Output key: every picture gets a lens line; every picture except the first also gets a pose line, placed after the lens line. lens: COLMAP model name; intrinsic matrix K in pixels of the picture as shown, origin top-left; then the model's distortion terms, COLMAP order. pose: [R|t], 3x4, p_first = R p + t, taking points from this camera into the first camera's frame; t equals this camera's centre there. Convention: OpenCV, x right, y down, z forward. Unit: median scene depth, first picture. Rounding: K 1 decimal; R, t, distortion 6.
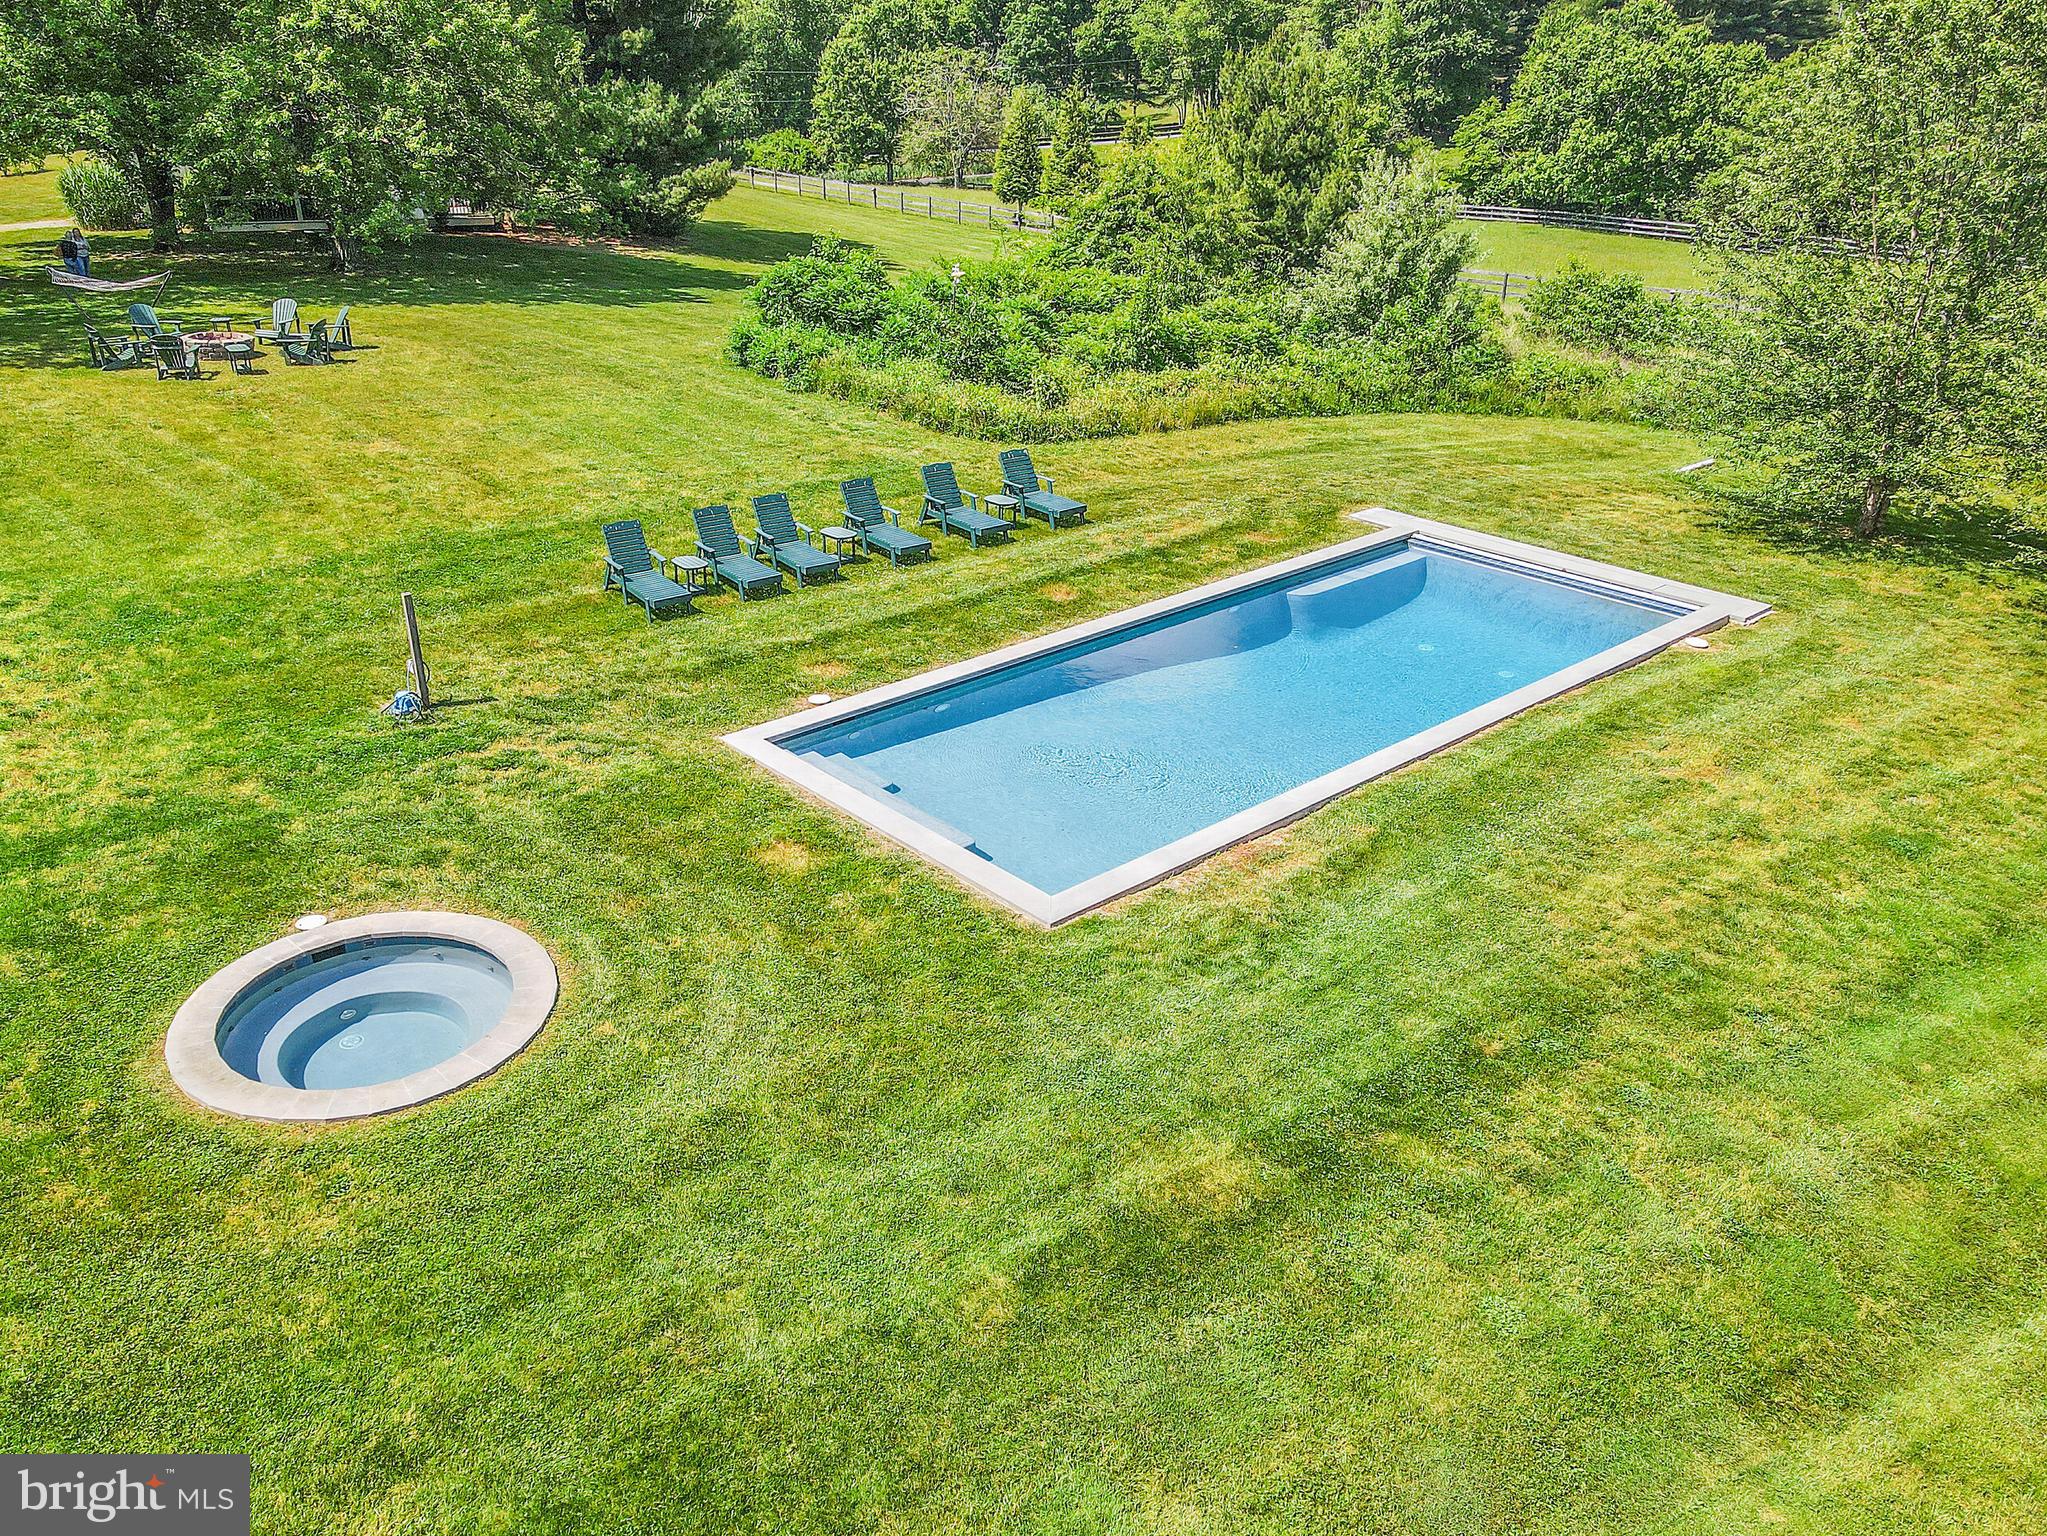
lens RADIAL K [[1481.7, 0, 1023.5], [0, 1481.7, 768.0], [0, 0, 1]] dist [0.009312, 0.013180]
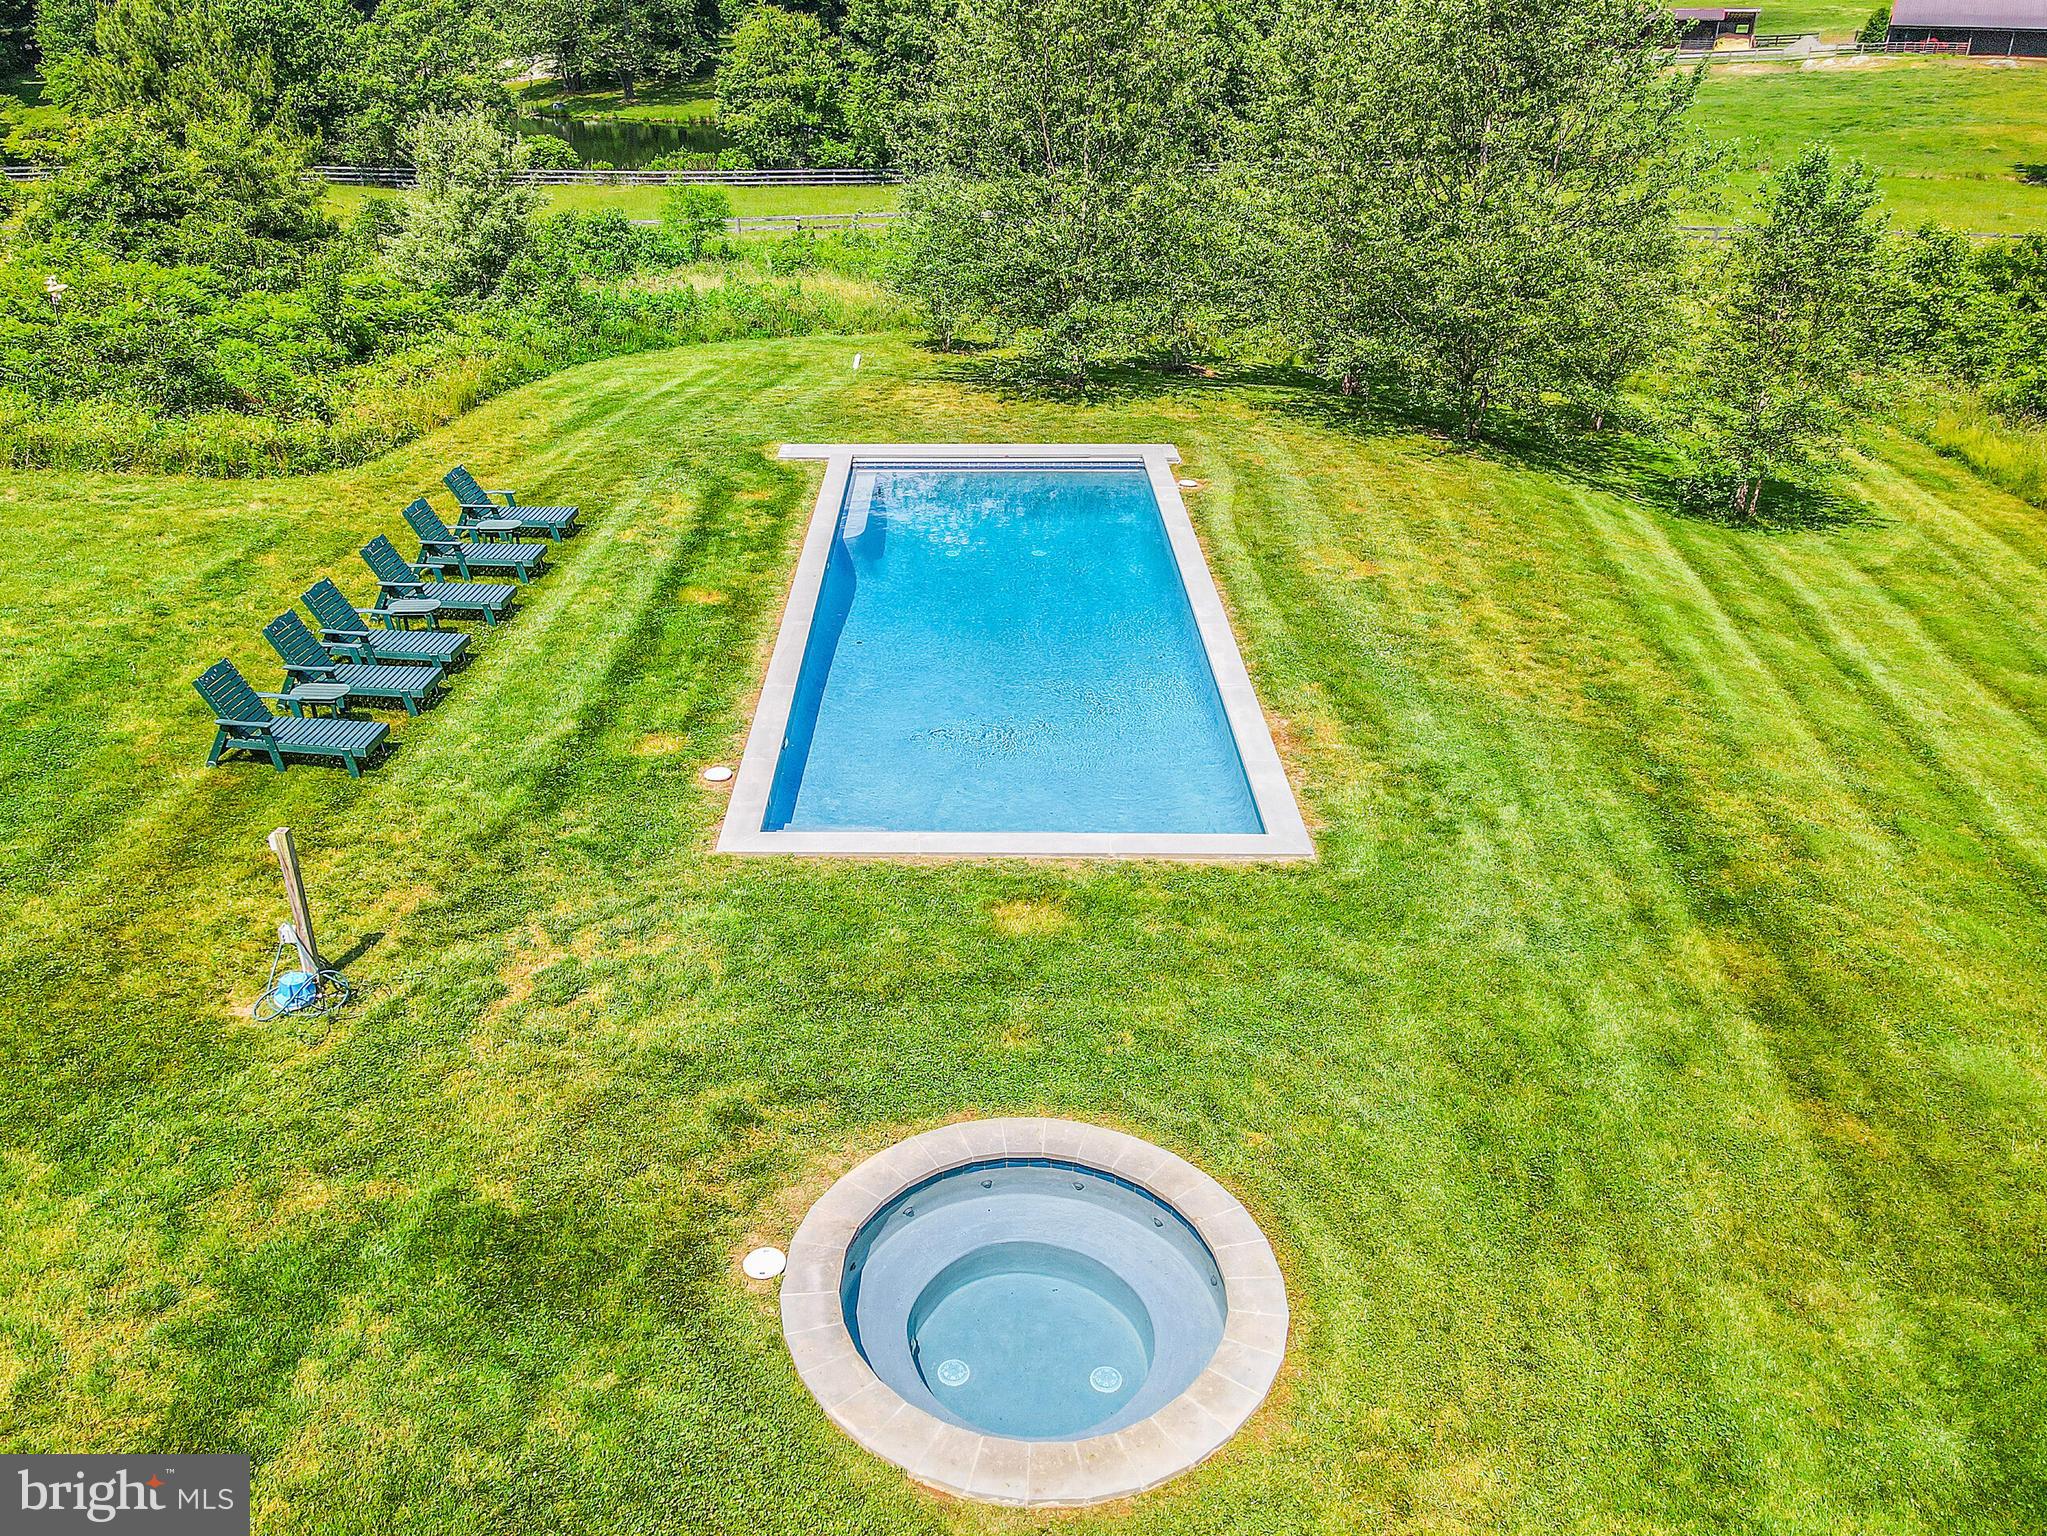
lens RADIAL K [[1481.7, 0, 1023.5], [0, 1481.7, 768.0], [0, 0, 1]] dist [0.009312, 0.013180]
pose [[0.698646, -0.351309, 0.623278, -0.521286], [0.331641, 0.930922, 0.152967, -0.117895], [-0.633962, 0.099834, 0.766893, 0.280462]]
